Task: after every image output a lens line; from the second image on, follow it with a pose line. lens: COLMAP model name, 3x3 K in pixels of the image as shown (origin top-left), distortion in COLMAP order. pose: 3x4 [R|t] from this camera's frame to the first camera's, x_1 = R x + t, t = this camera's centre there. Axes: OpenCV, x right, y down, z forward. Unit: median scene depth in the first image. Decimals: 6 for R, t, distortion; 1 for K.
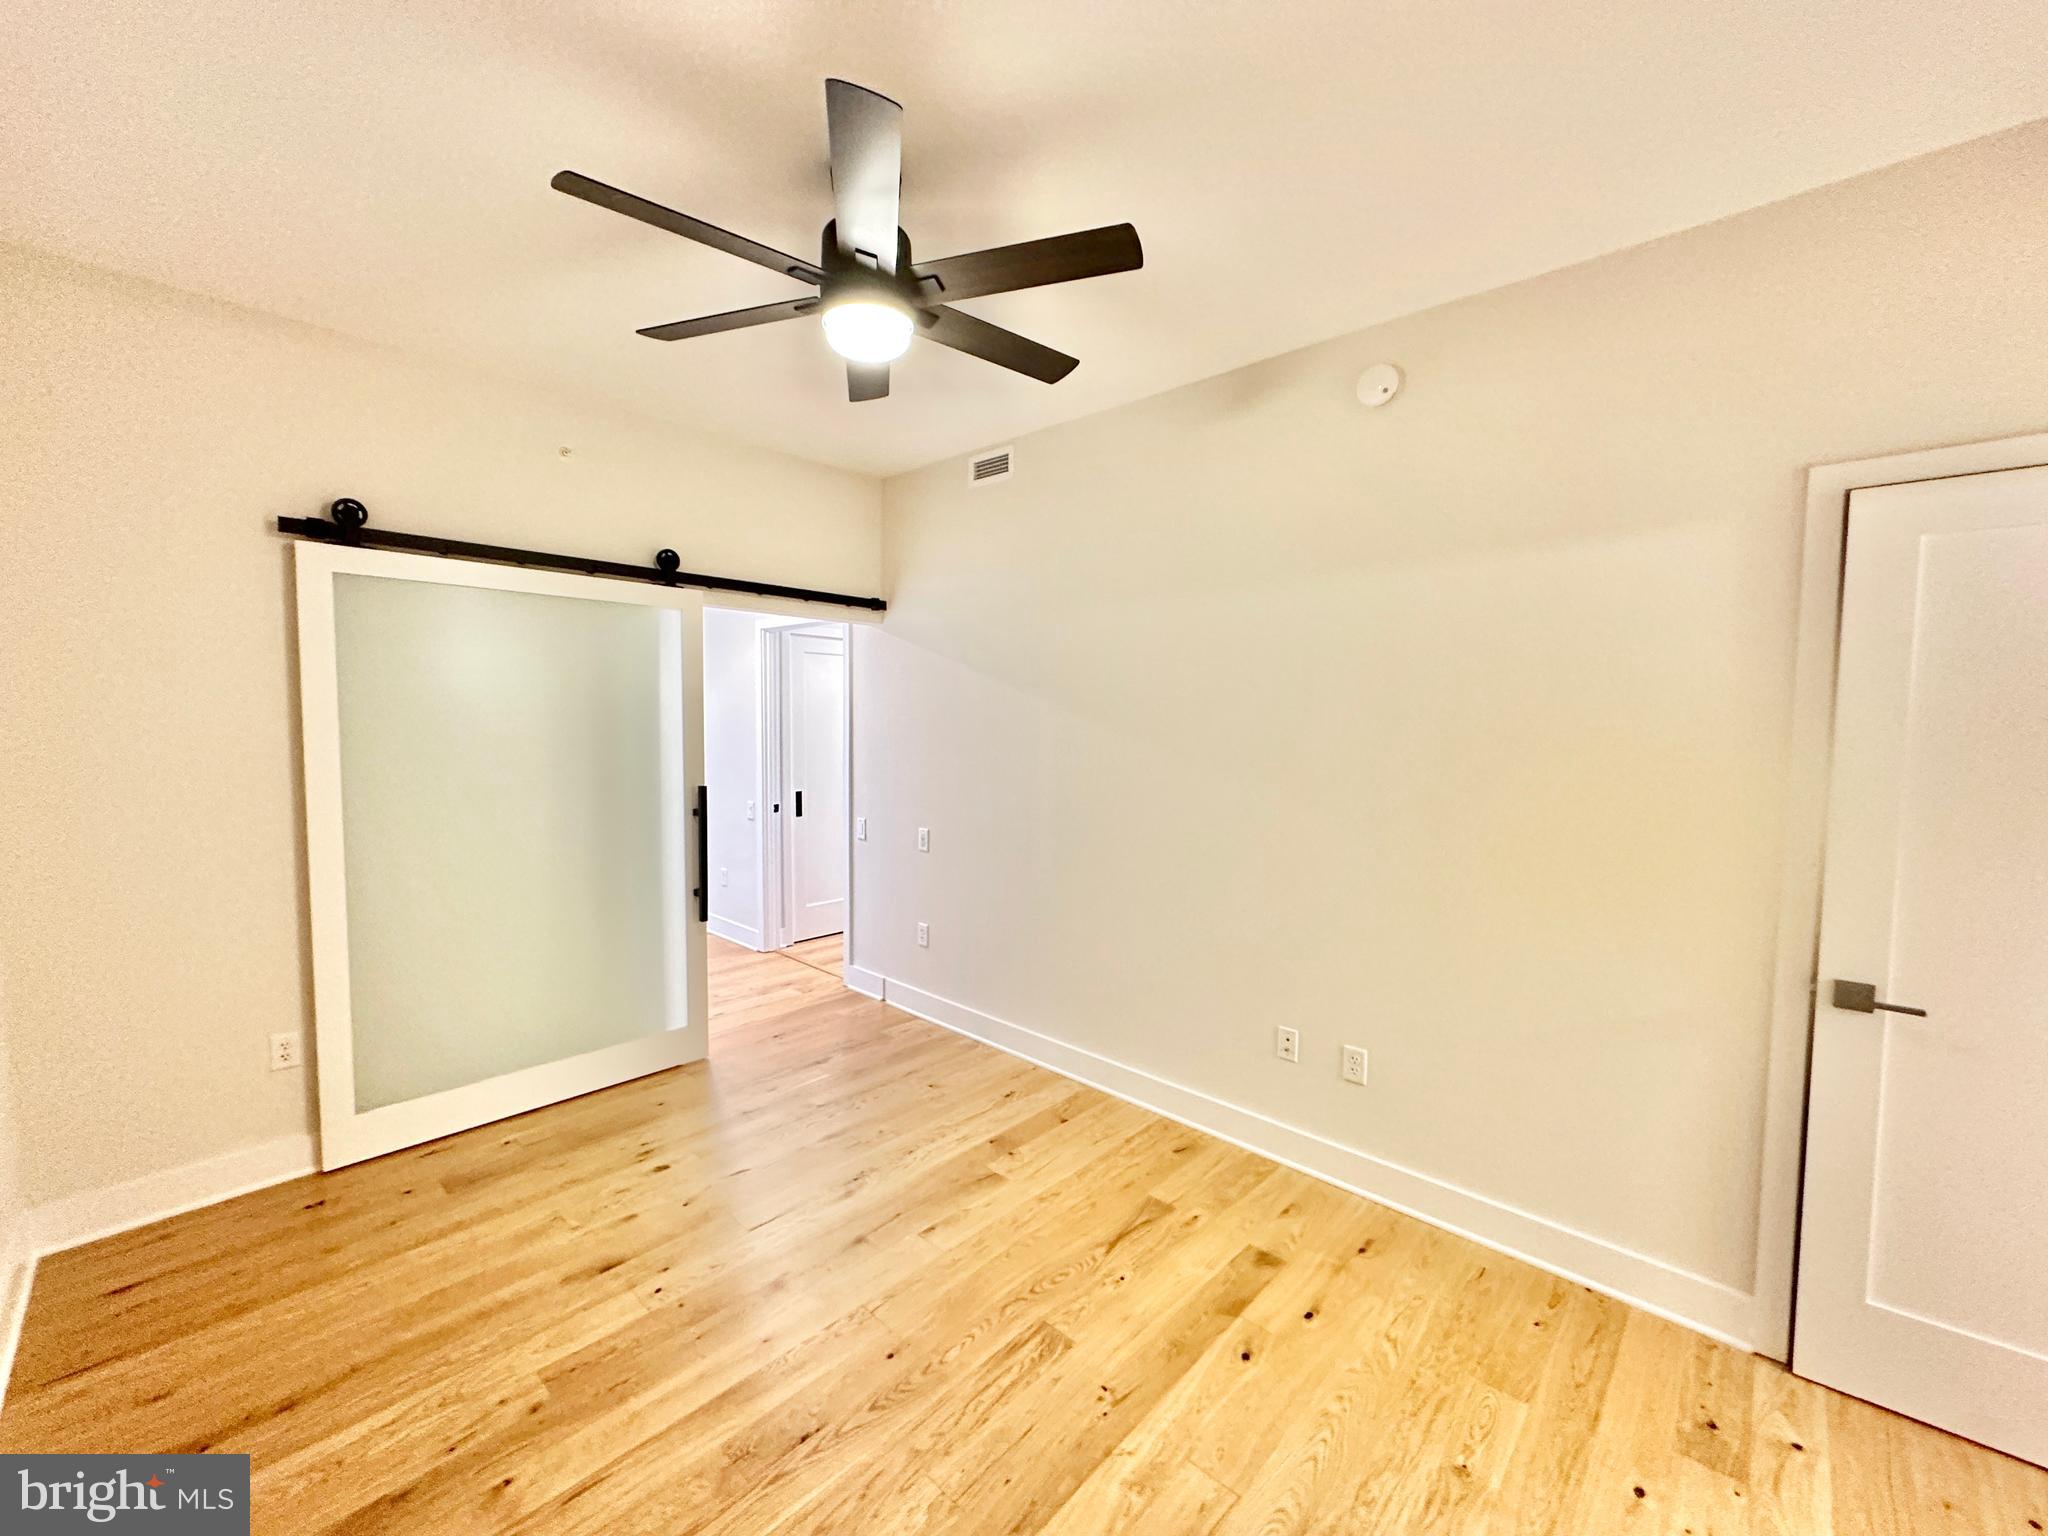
lens RADIAL K [[816.5, 0, 1024.0], [0, 816.5, 768.0], [0, 0, 1]] dist [0.001042, -0.000289]
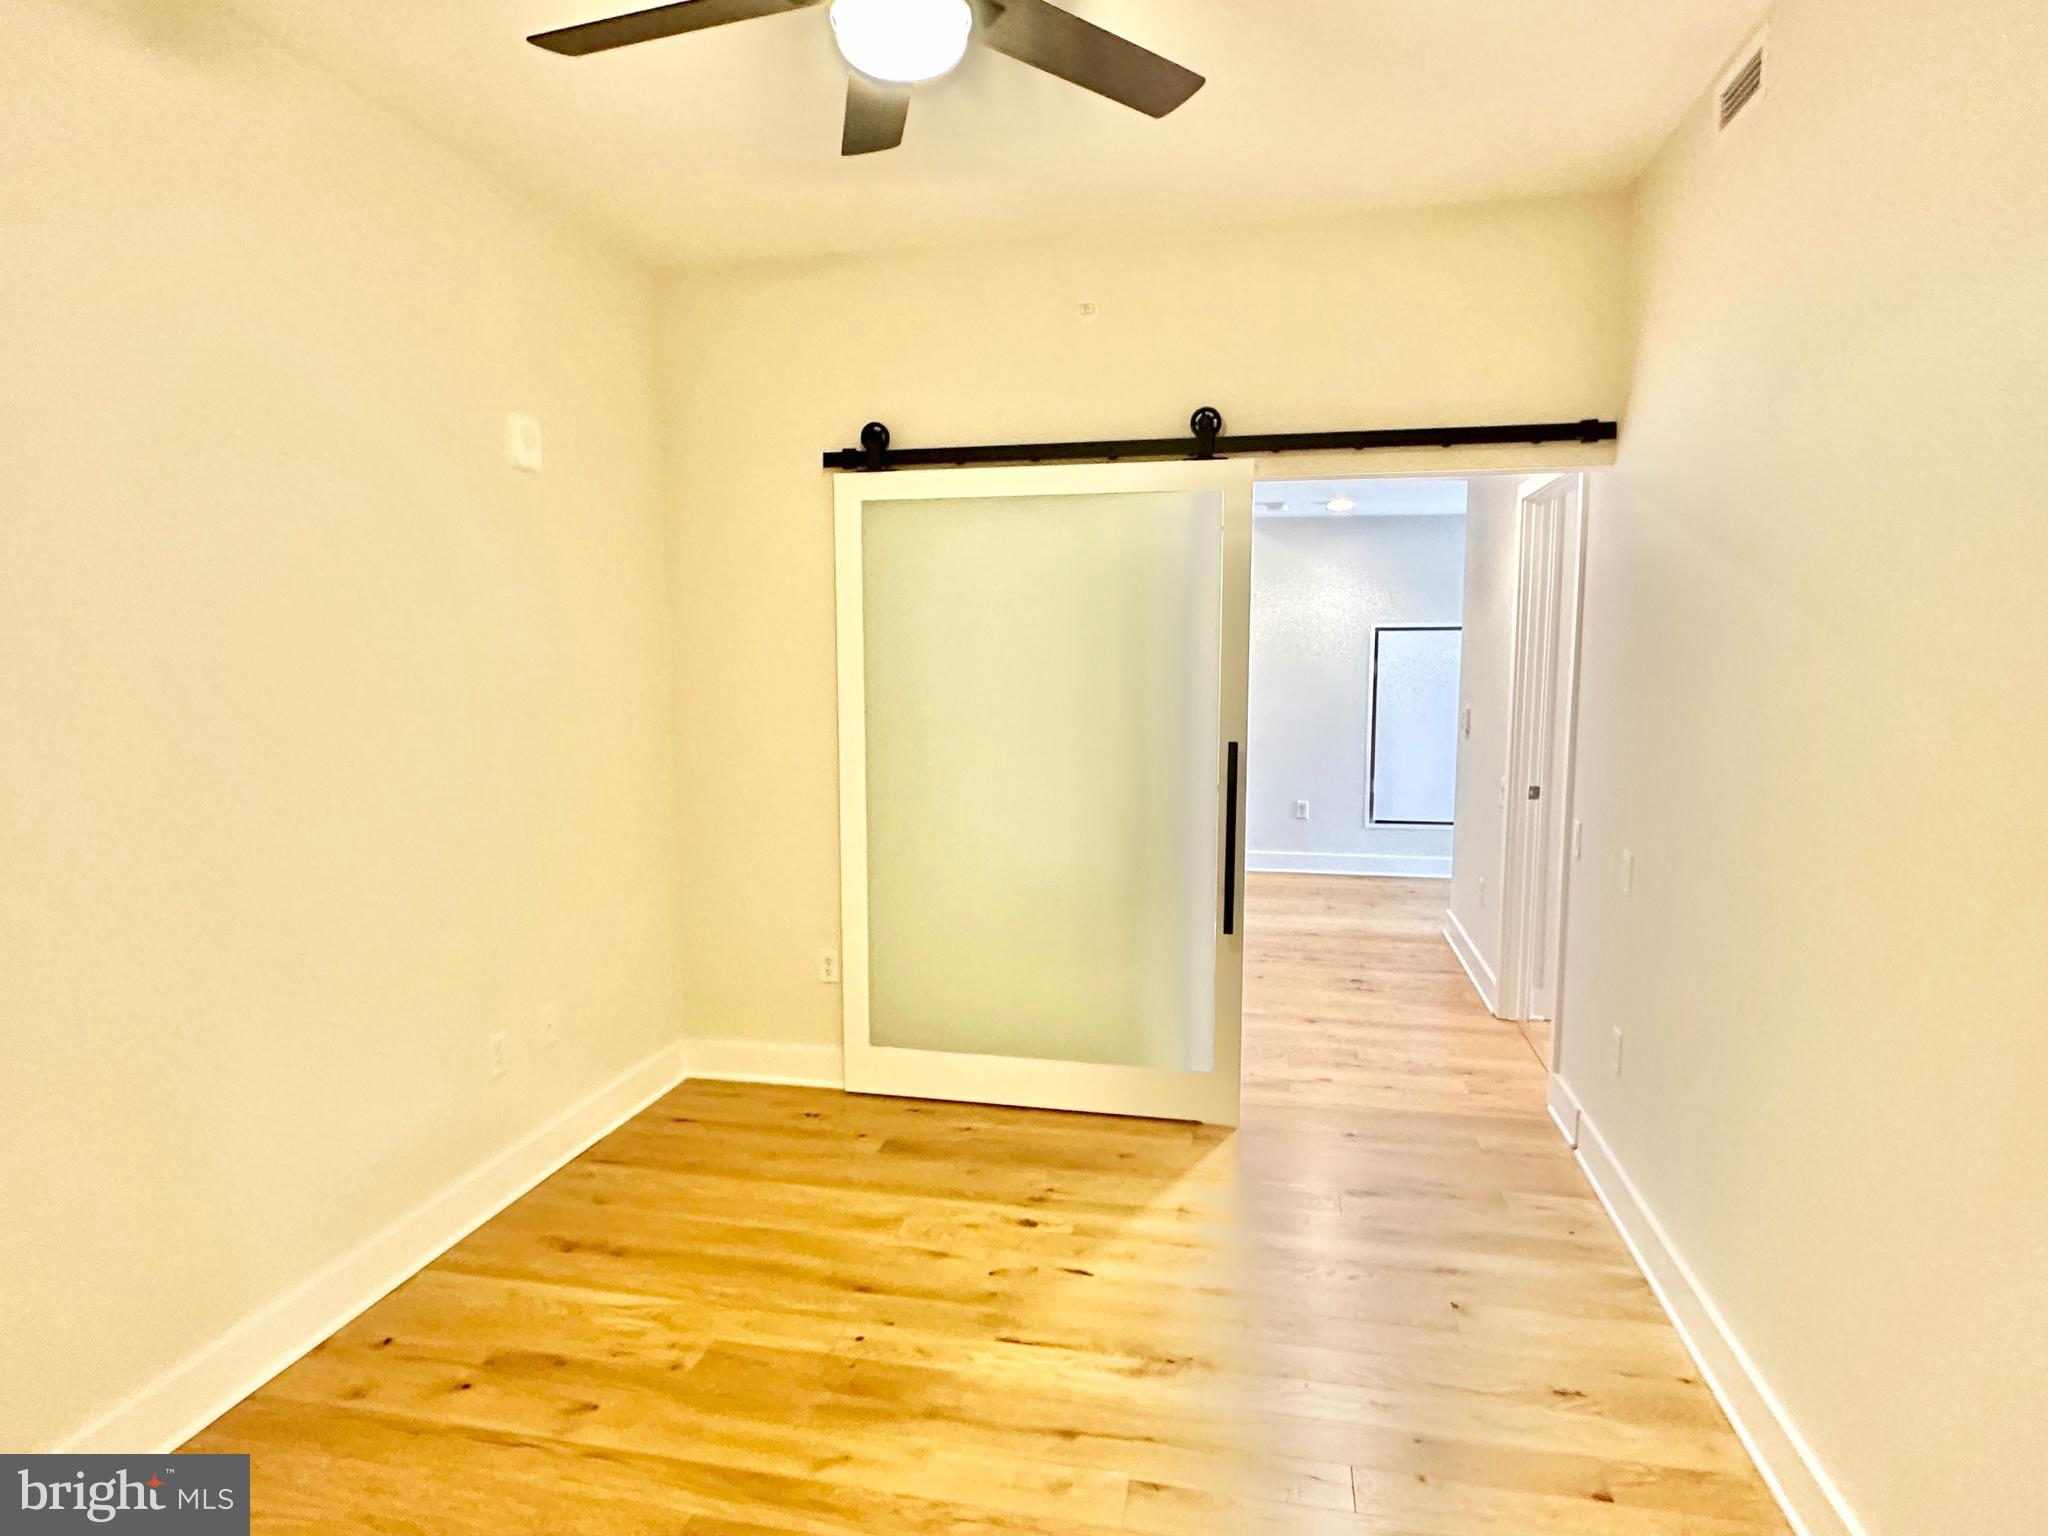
lens RADIAL K [[1166.0, 0, 1020.2], [0, 1166.0, 775.5], [0, 0, 1]] dist [-0.002765, 0.000475]
pose [[0.511996, 0.080480, -0.855209, 0.492436], [-0.044124, 0.996751, 0.067383, -0.010981], [0.857854, 0.003235, 0.513884, 0.441000]]
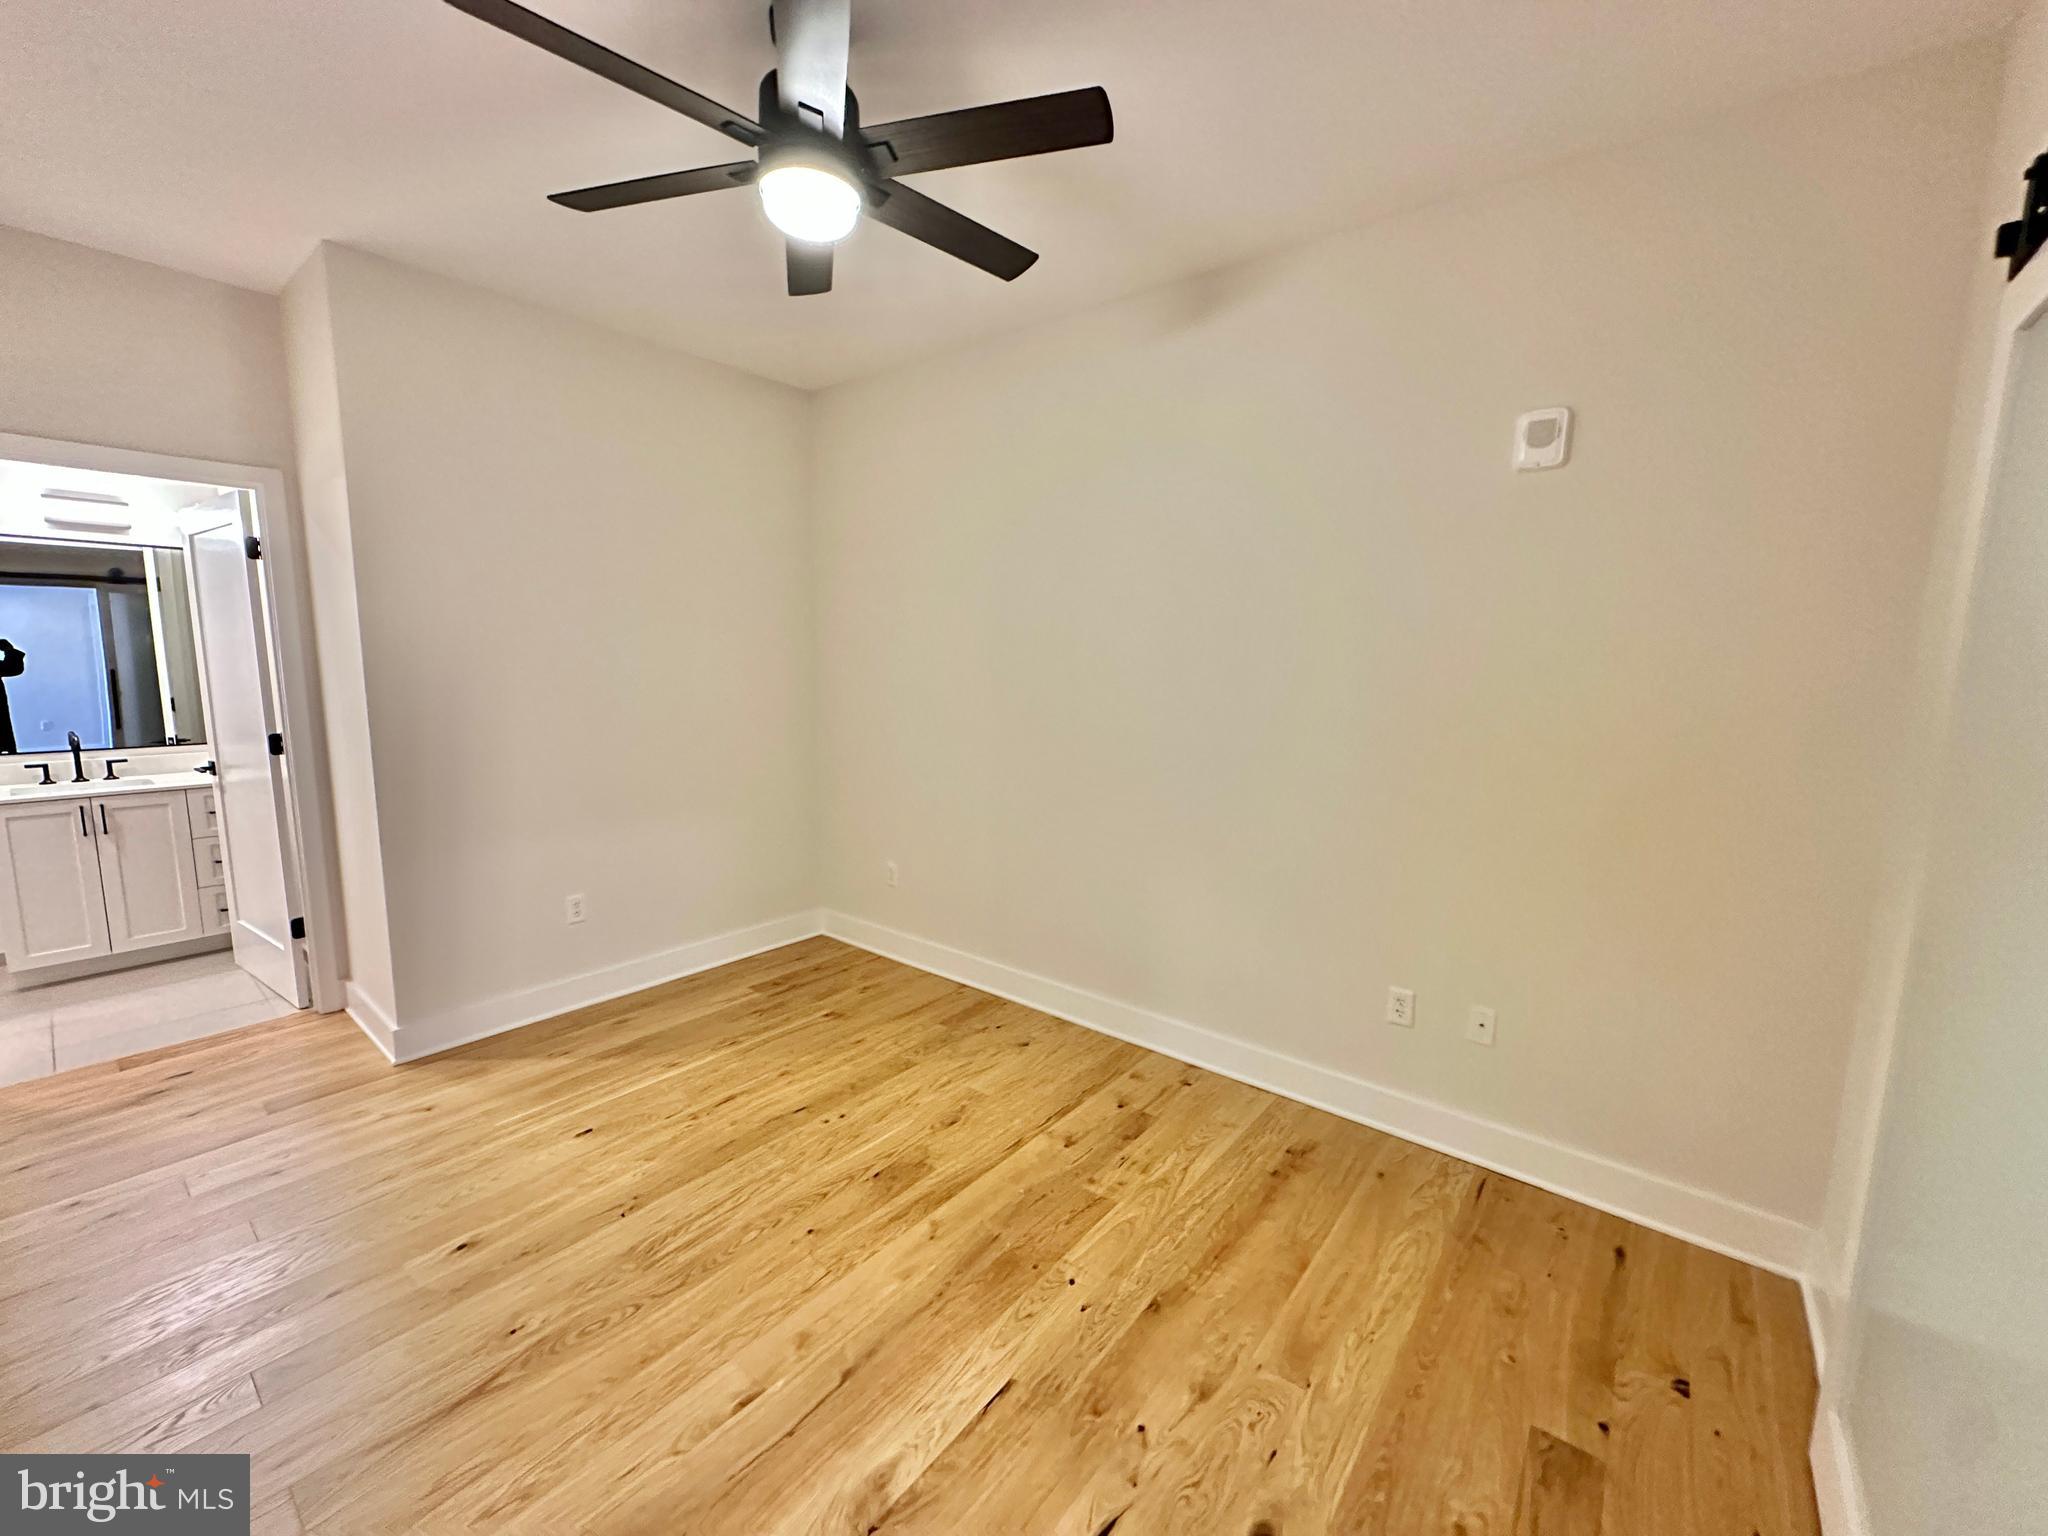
lens RADIAL K [[816.5, 0, 1024.0], [0, 816.5, 768.0], [0, 0, 1]] dist [0.001042, -0.000289]
pose [[-0.996370, -0.019674, -0.082820, -0.255325], [-0.035786, 0.979583, 0.197830, -0.072125], [0.077237, 0.200076, -0.976731, 1.452910]]
